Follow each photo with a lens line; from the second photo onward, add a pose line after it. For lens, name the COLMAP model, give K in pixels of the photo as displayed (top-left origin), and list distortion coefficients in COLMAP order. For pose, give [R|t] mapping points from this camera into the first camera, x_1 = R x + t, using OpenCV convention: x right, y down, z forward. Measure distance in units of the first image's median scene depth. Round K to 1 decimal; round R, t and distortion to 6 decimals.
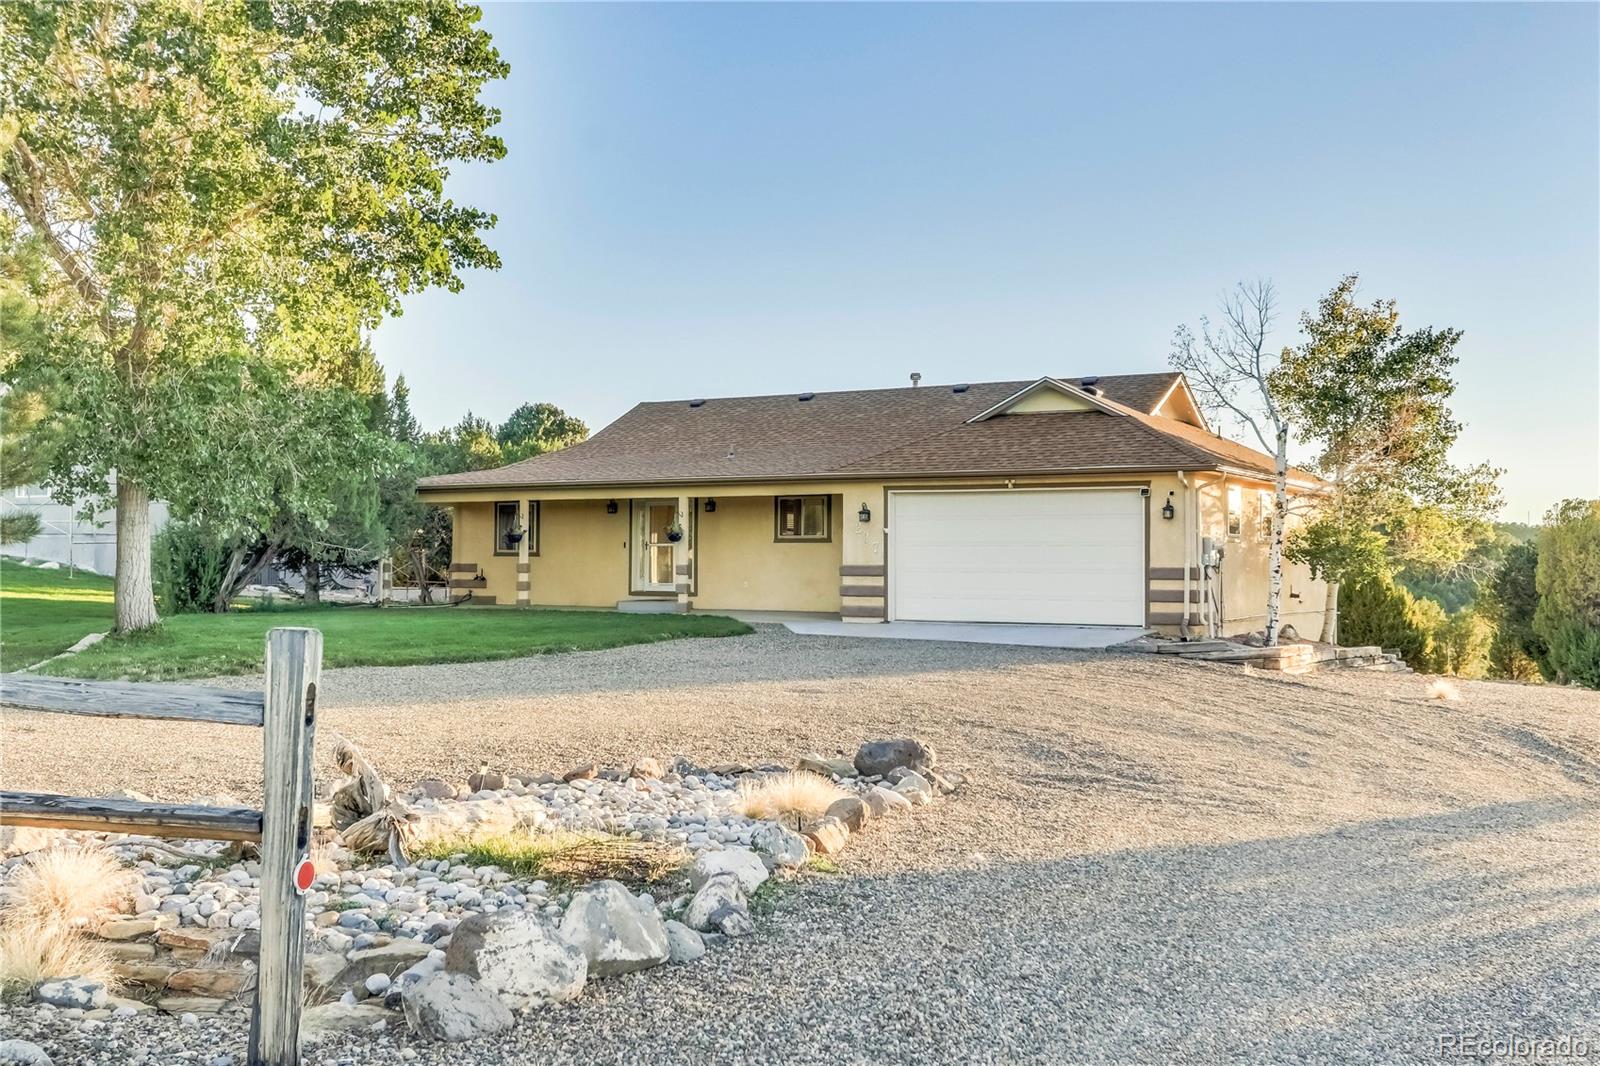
lens RADIAL K [[1622.2, 0, 808.6], [0, 1622.2, 540.1], [0, 0, 1]] dist [-0.064802, 0.000000]
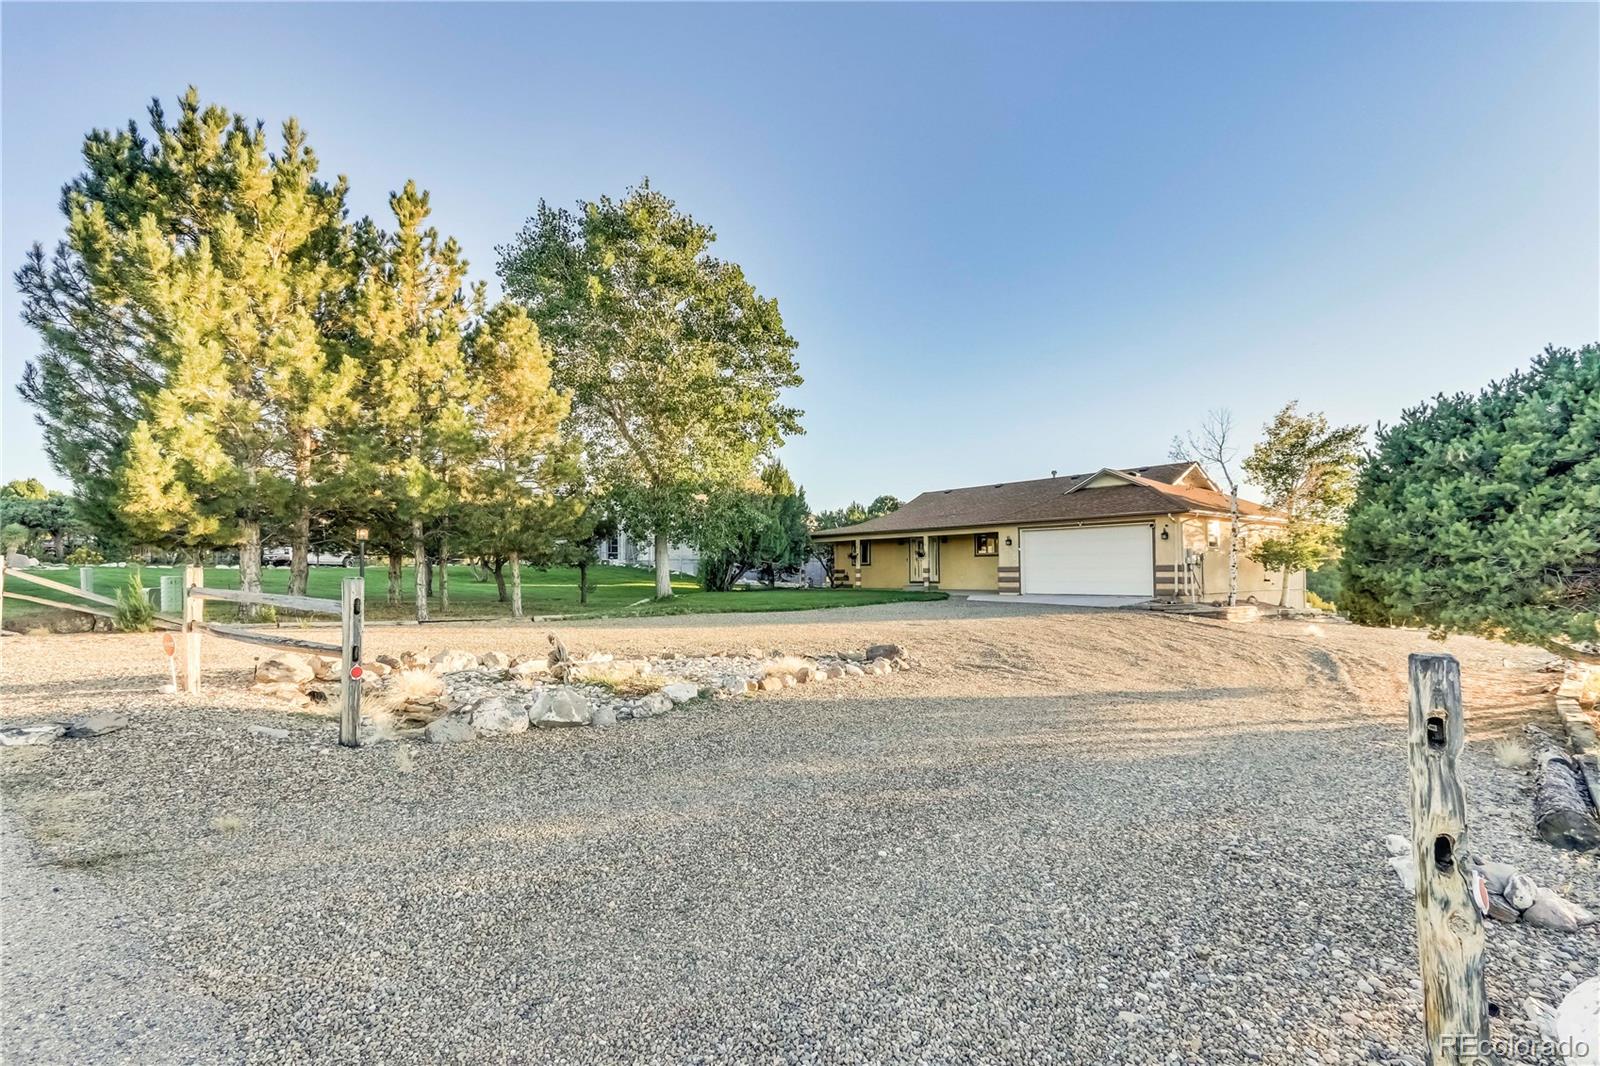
lens RADIAL K [[754.5, 0, 786.1], [0, 754.5, 544.6], [0, 0, 1]] dist [-0.000893, 0.000792]
pose [[0.931341, -0.025328, -0.363265, 0.118772], [0.017178, 0.999523, -0.025649, 0.007503], [0.363742, 0.017648, 0.931333, 0.018782]]
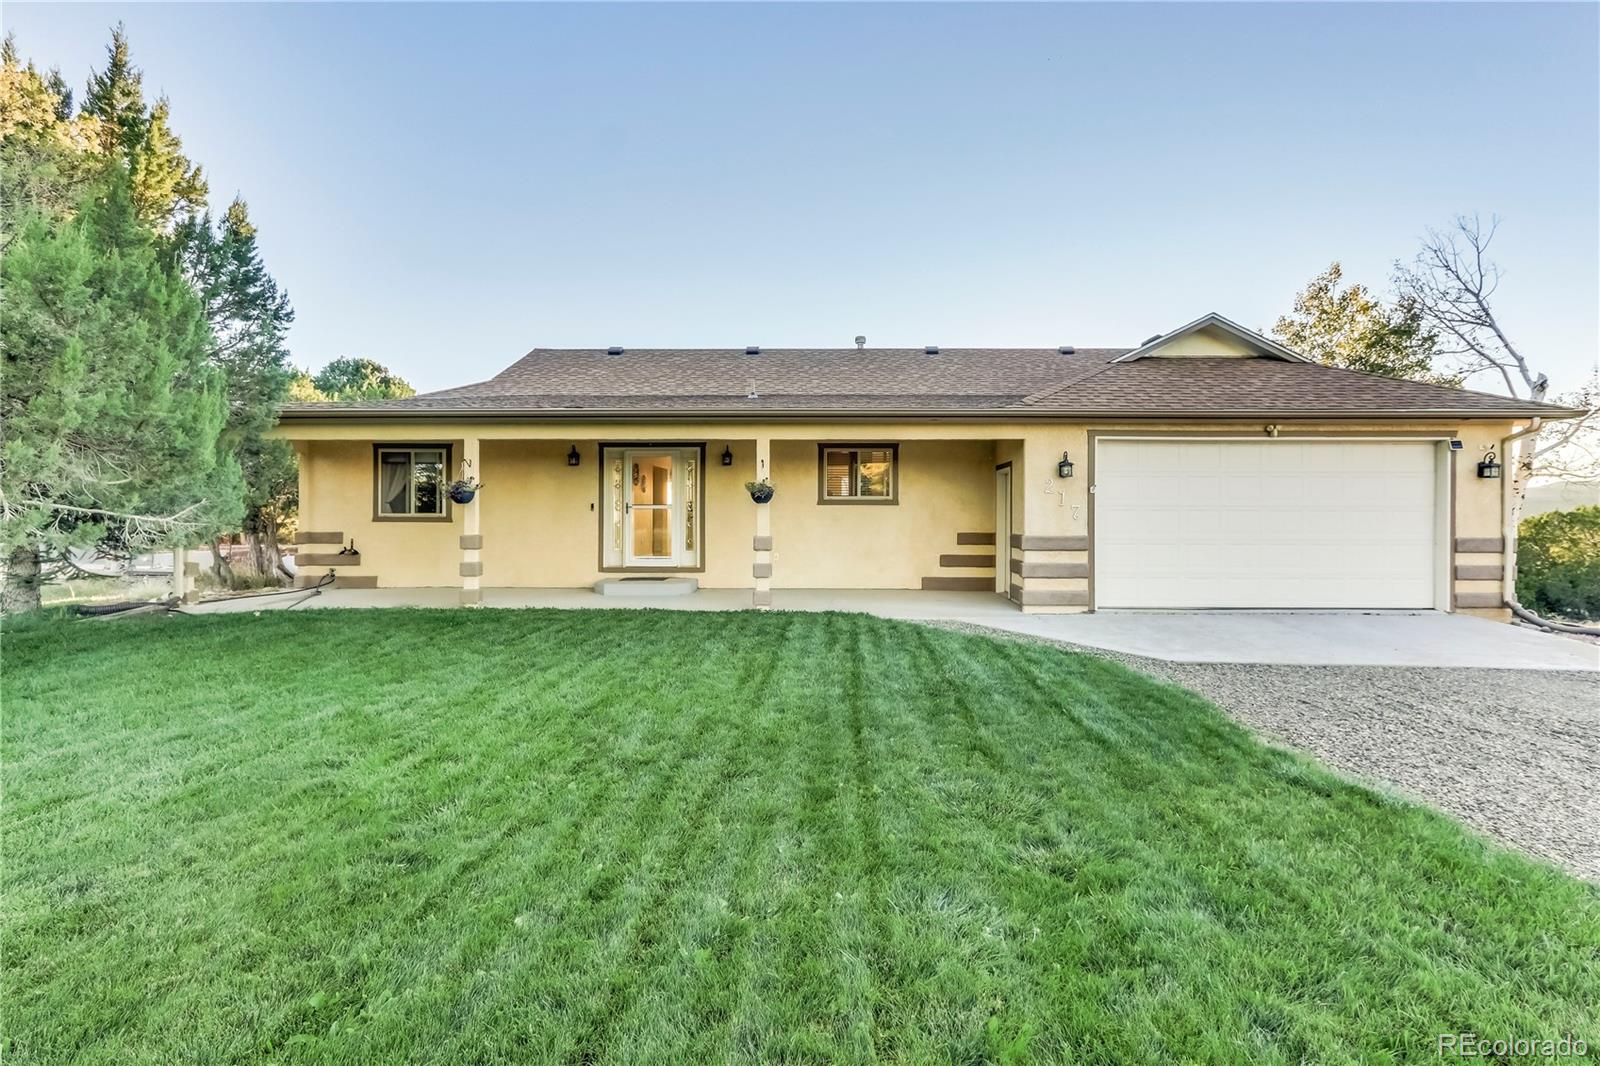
lens RADIAL K [[754.5, 0, 830.2], [0, 754.5, 518.4], [0, 0, 1]] dist [-0.000893, 0.000792]
pose [[0.873022, -0.006240, 0.487641, -0.226656], [-0.004228, 0.999784, 0.020363, 0.000754], [-0.487662, -0.019839, 0.872807, 0.754962]]
